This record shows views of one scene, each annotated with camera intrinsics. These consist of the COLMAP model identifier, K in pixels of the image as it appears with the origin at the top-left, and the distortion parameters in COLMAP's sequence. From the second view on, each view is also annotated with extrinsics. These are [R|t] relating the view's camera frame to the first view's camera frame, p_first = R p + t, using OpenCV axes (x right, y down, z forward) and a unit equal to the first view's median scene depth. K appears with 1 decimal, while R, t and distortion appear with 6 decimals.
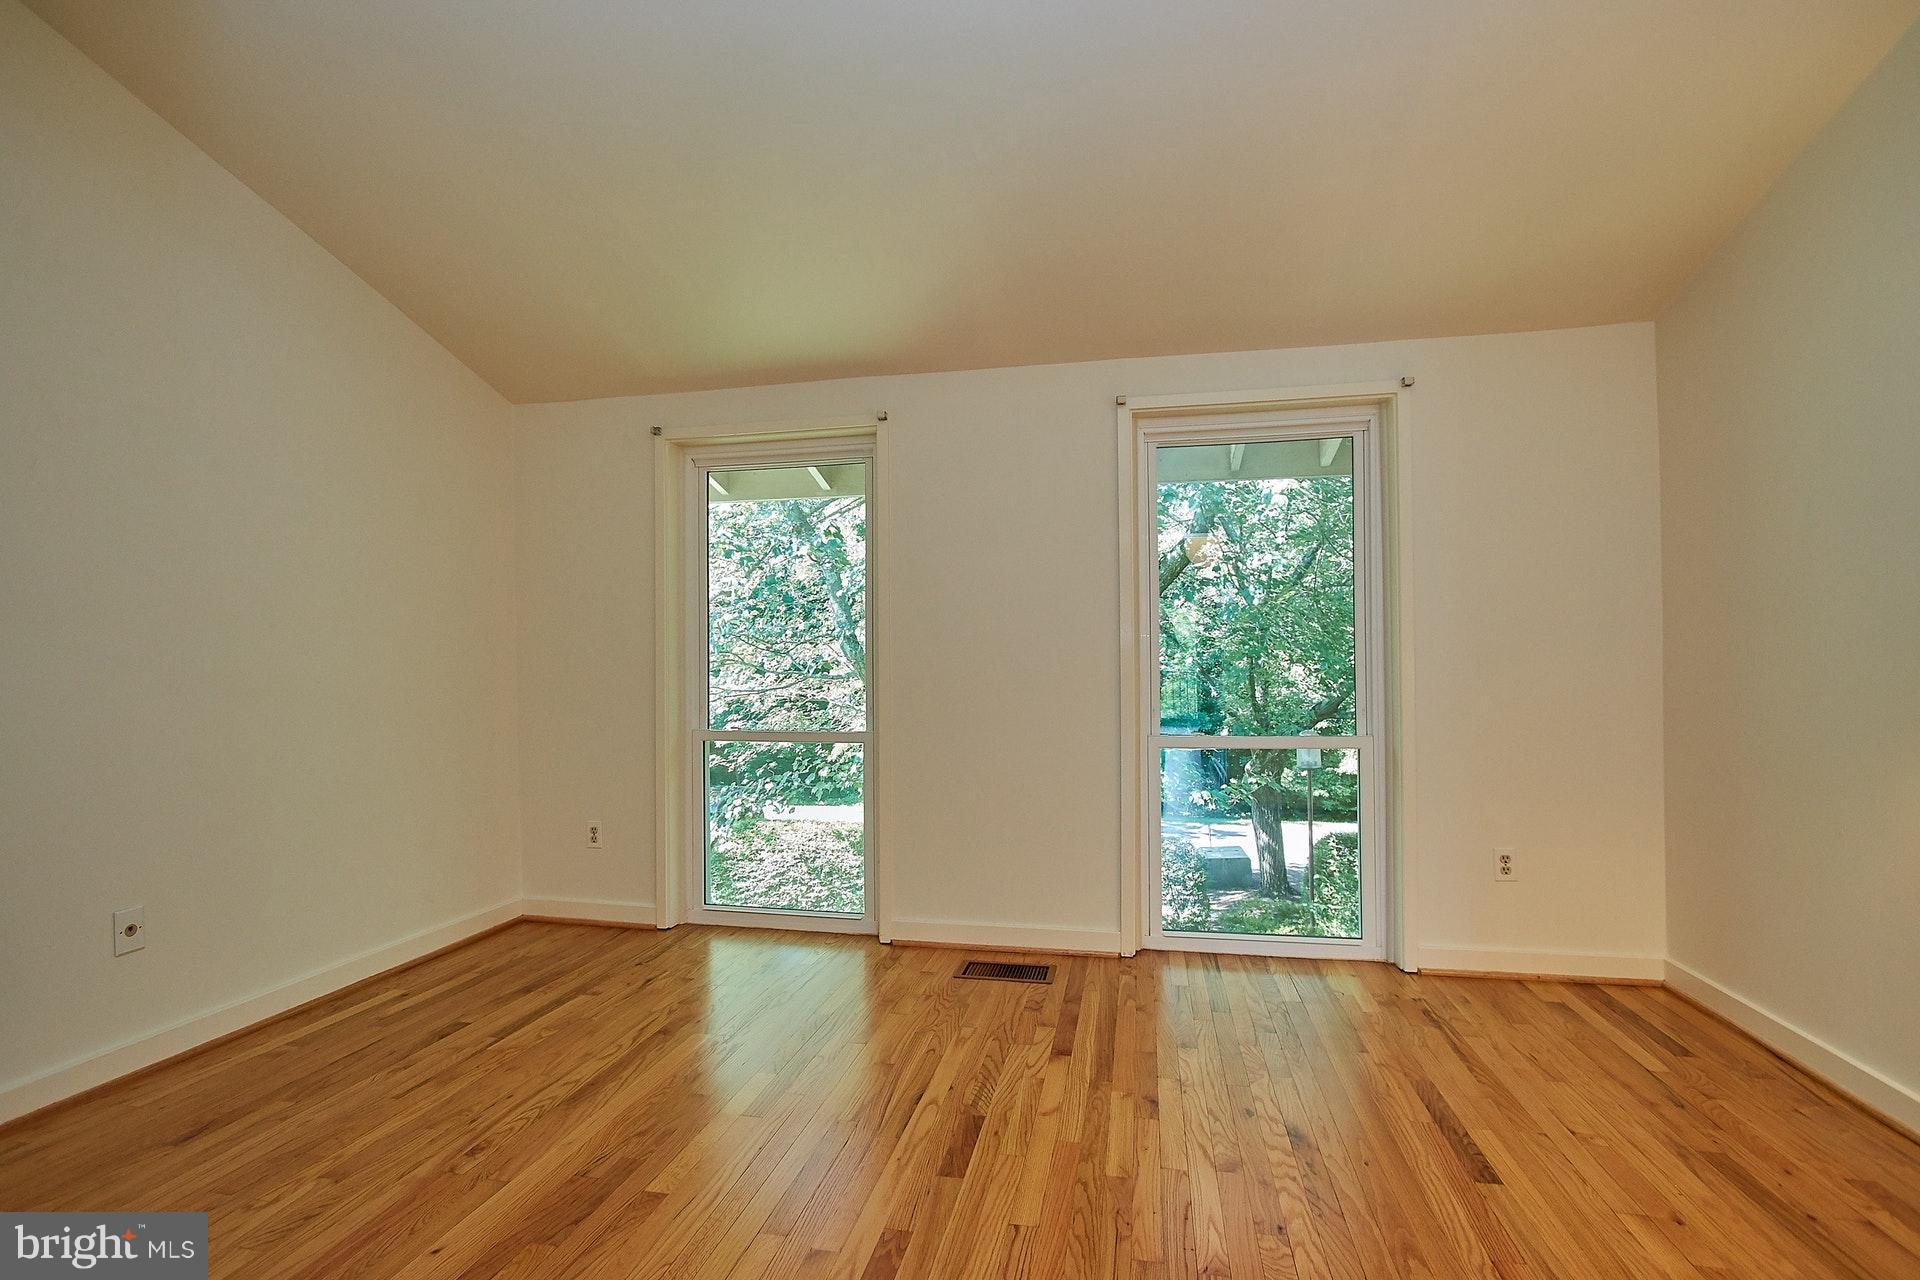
lens RADIAL K [[889.6, 0, 957.8], [0, 889.6, 638.5], [0, 0, 1]] dist [-0.013024, 0.000594]
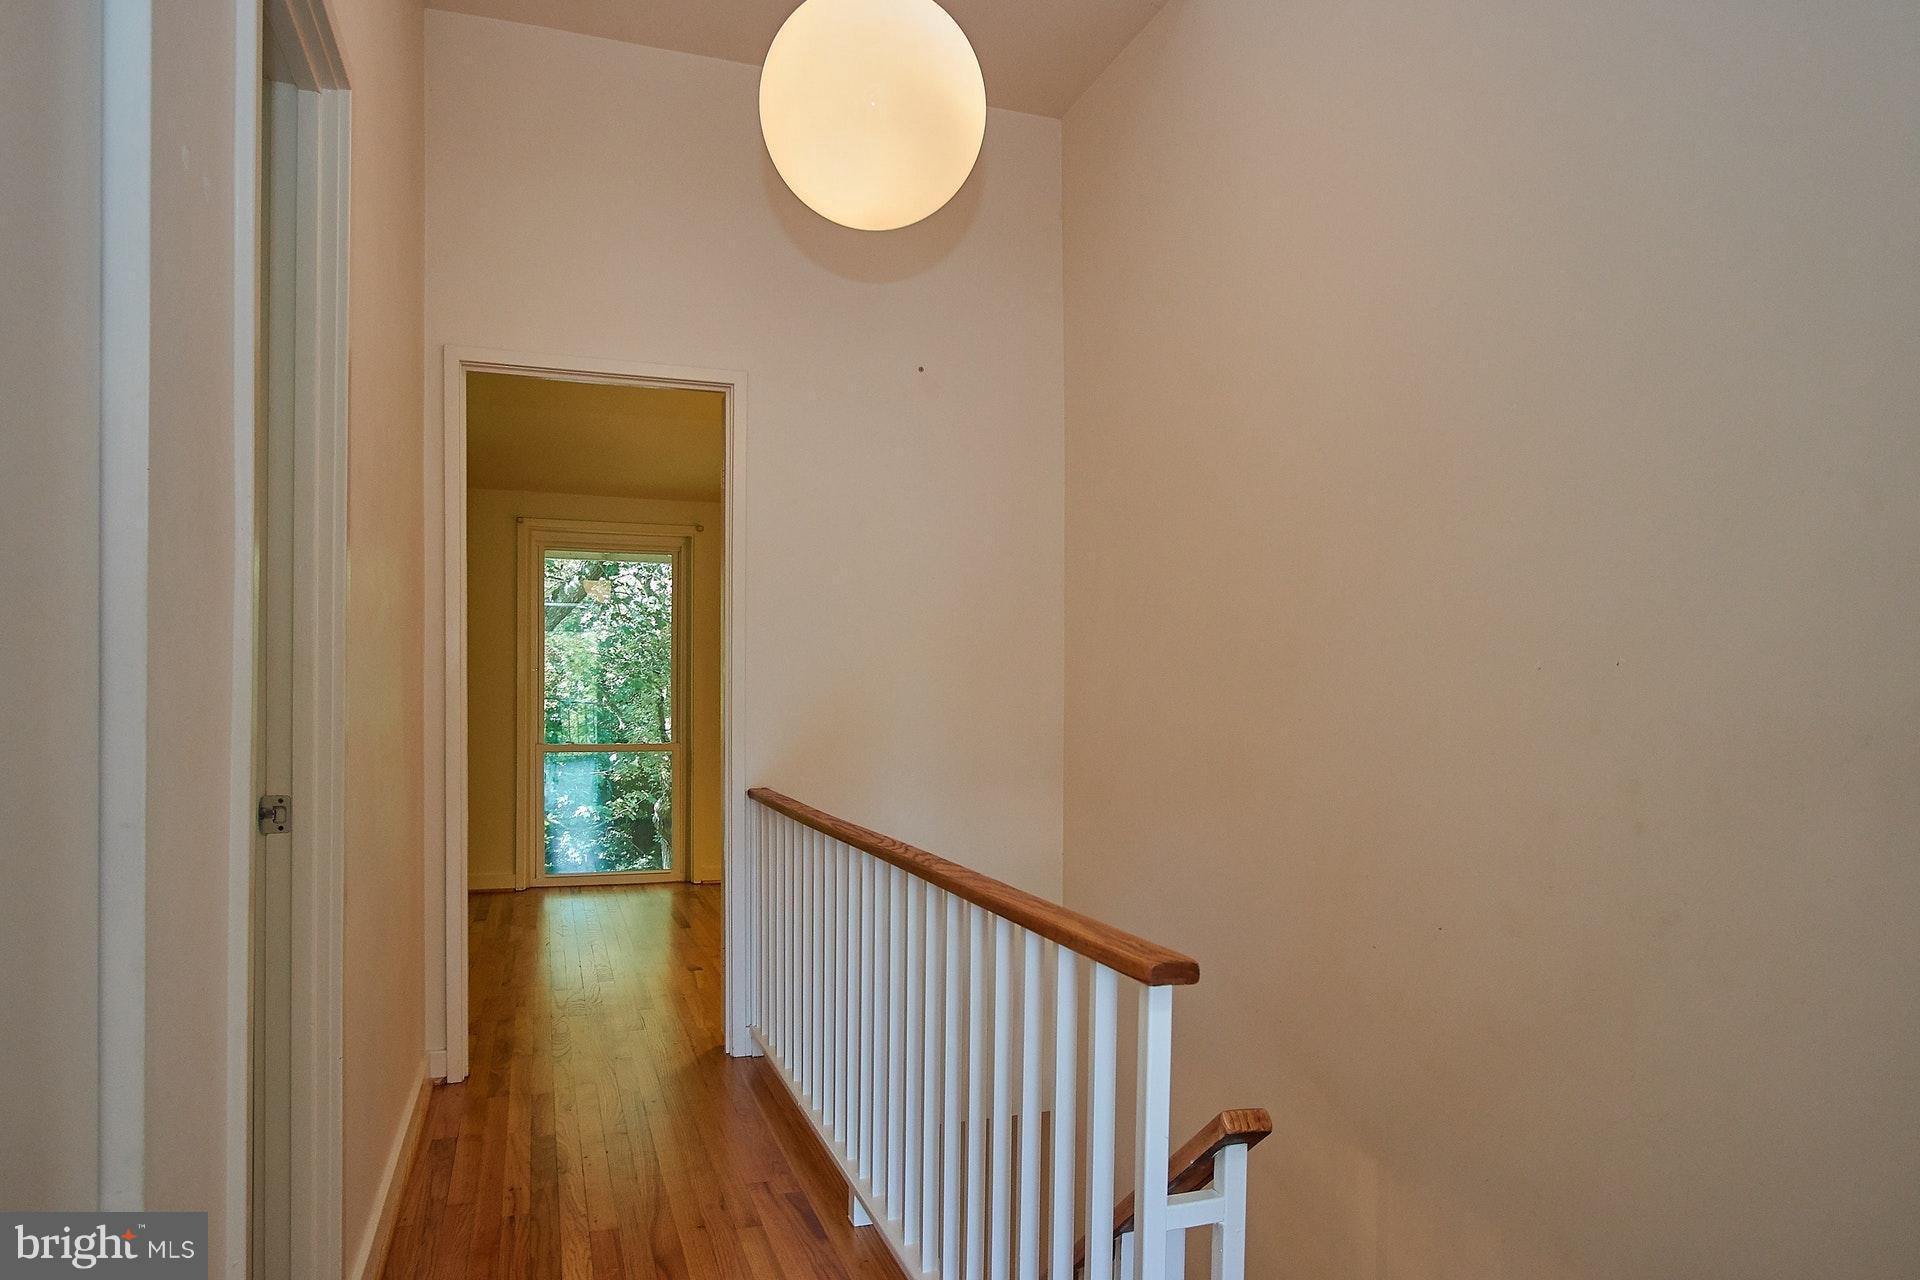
lens RADIAL K [[1209.4, 0, 965.3], [0, 1209.4, 698.7], [0, 0, 1]] dist [-0.002076, -0.000195]
pose [[0.857602, 0.007262, 0.514263, -0.209244], [-0.024526, 0.999340, 0.026788, -0.034033], [-0.513730, -0.035586, 0.857214, -1.088776]]
